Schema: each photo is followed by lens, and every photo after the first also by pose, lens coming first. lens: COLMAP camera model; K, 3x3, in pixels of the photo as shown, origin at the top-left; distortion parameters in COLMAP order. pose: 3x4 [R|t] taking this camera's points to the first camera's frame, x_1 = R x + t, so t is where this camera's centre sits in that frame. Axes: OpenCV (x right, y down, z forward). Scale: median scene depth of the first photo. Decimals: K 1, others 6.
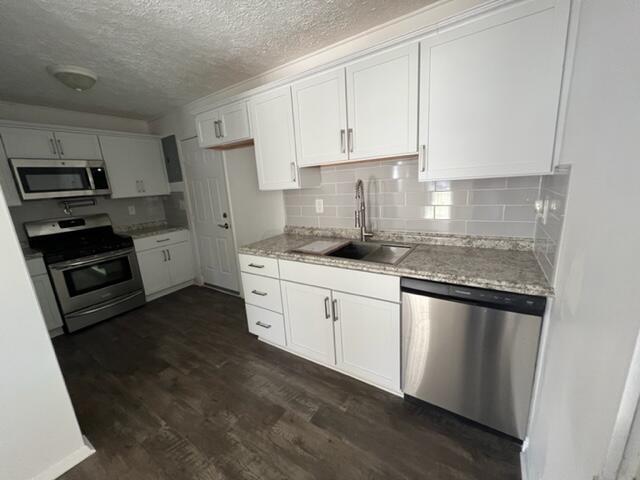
lens RADIAL K [[256.1, 0, 319.7], [0, 256.1, 239.8], [0, 0, 1]] dist [-0.002071, -0.001037]
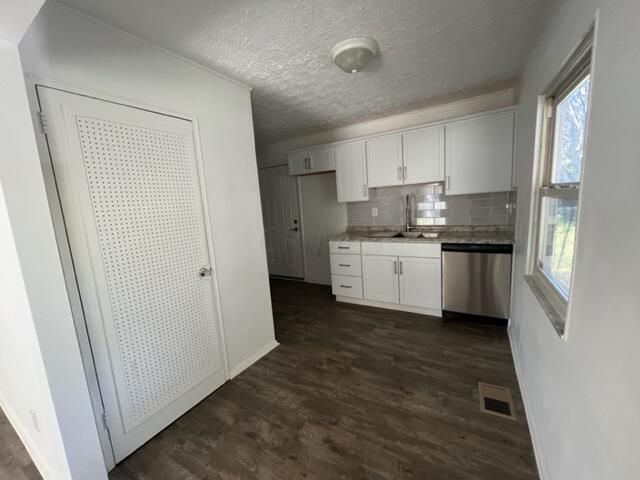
lens RADIAL K [[256.1, 0, 318.8], [0, 256.1, 239.7], [0, 0, 1]] dist [-0.002071, -0.001037]
pose [[0.998845, -0.012848, 0.046305, -0.519634], [0.016160, 0.997282, -0.071879, 0.178865], [-0.045255, 0.072544, 0.996338, -0.659780]]
